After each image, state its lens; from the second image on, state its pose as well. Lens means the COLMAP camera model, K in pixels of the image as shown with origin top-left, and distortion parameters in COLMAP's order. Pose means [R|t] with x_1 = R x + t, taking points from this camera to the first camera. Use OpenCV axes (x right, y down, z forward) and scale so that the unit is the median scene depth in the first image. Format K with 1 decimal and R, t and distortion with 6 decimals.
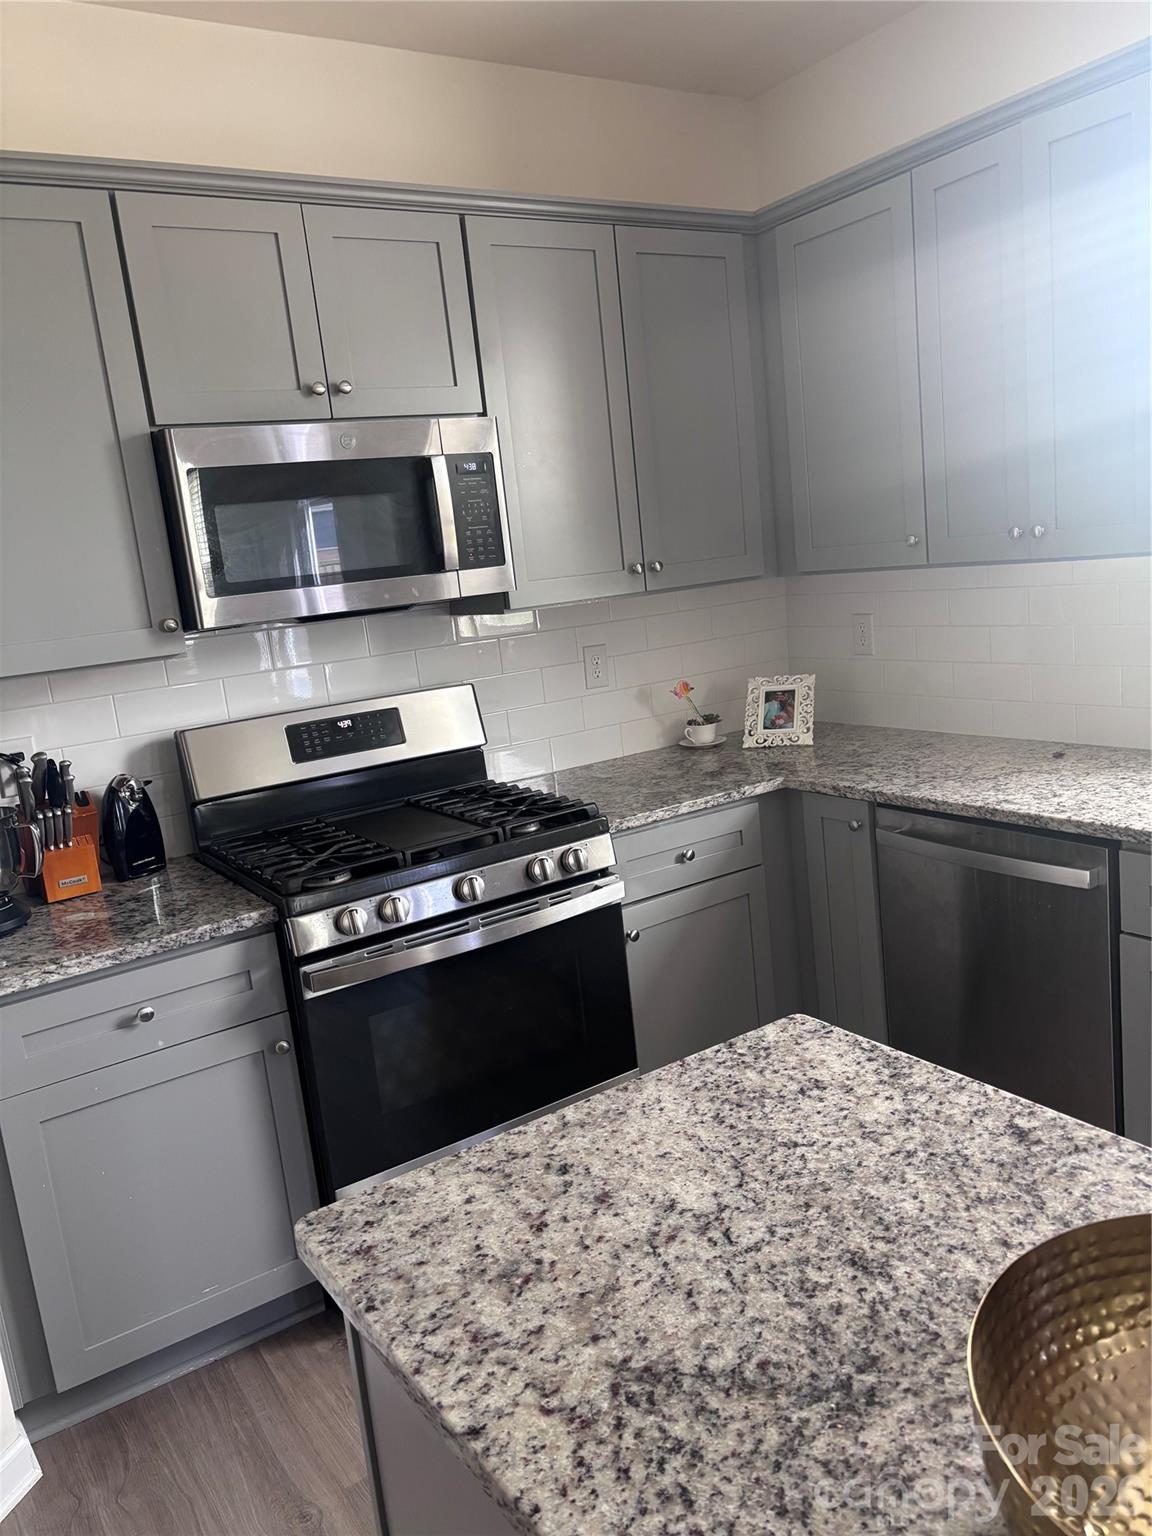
lens RADIAL K [[1164.9, 0, 574.2], [0, 1164.9, 763.3], [0, 0, 1]] dist [0.032795, 0.000048]
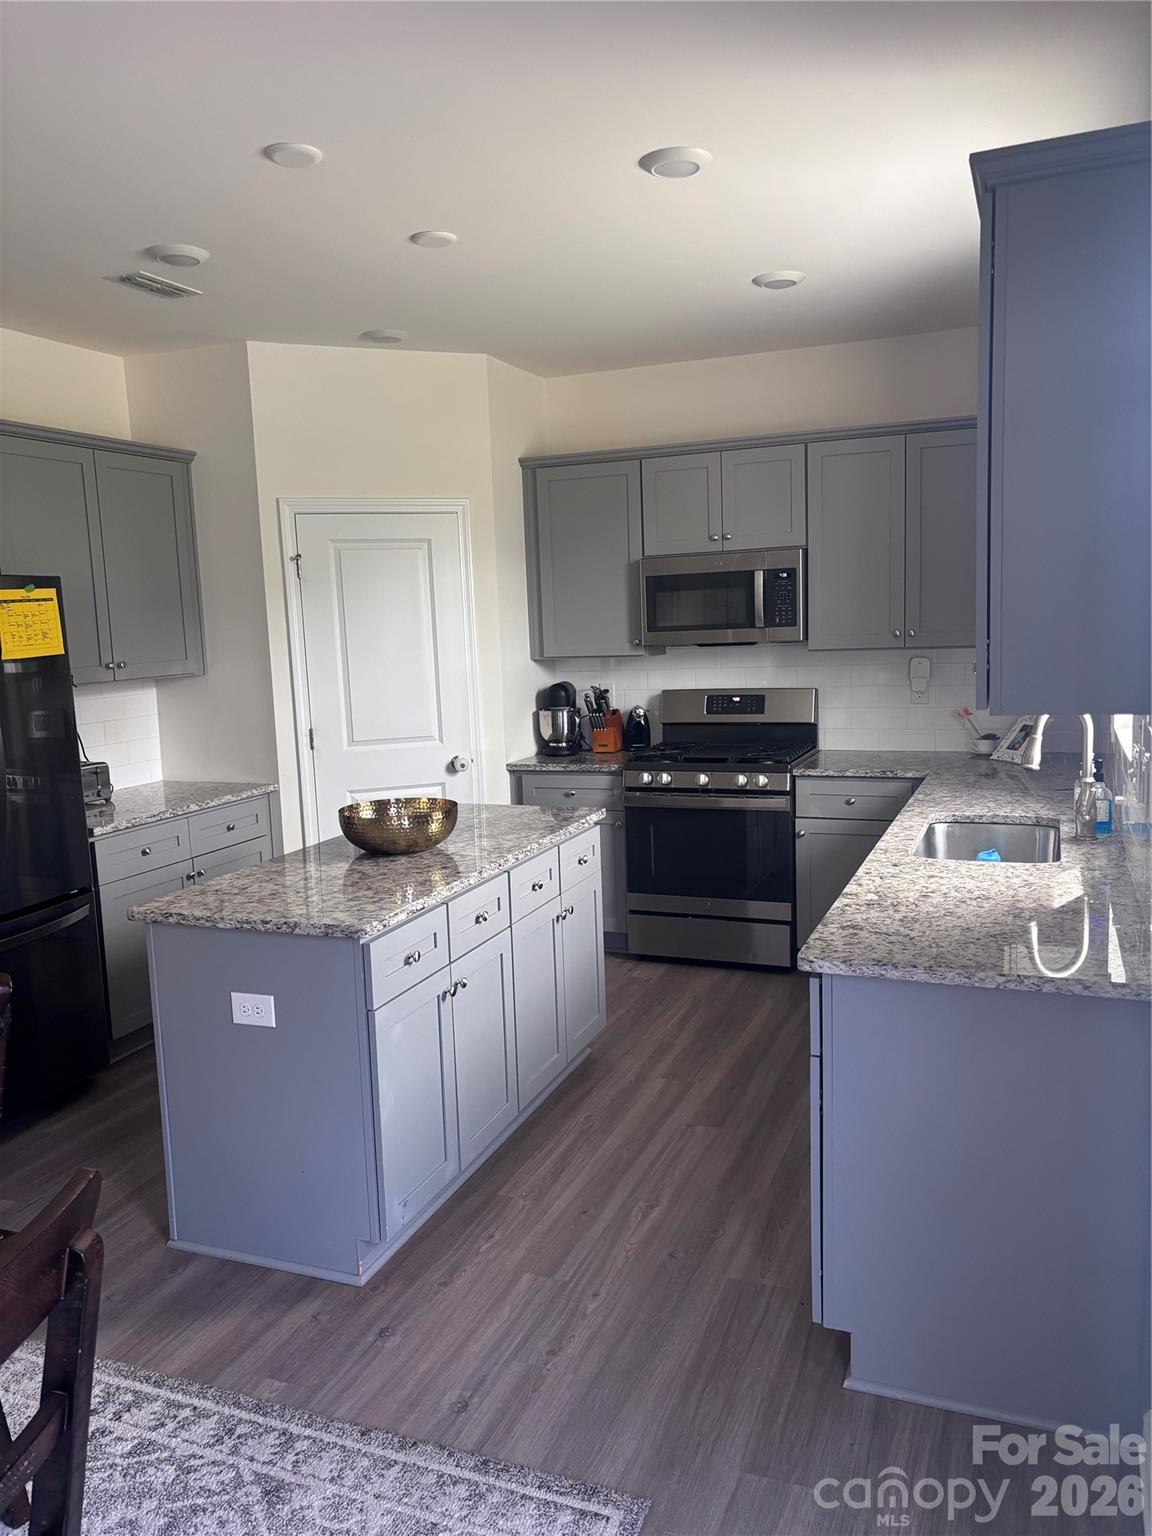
lens RADIAL K [[1164.9, 0, 577.3], [0, 1164.9, 771.9], [0, 0, 1]] dist [0.032795, 0.000048]
pose [[0.572786, 0.186195, -0.798278, 1.364935], [-0.169202, 0.979743, 0.107113, -0.086358], [0.802052, 0.073718, 0.592688, -0.409338]]
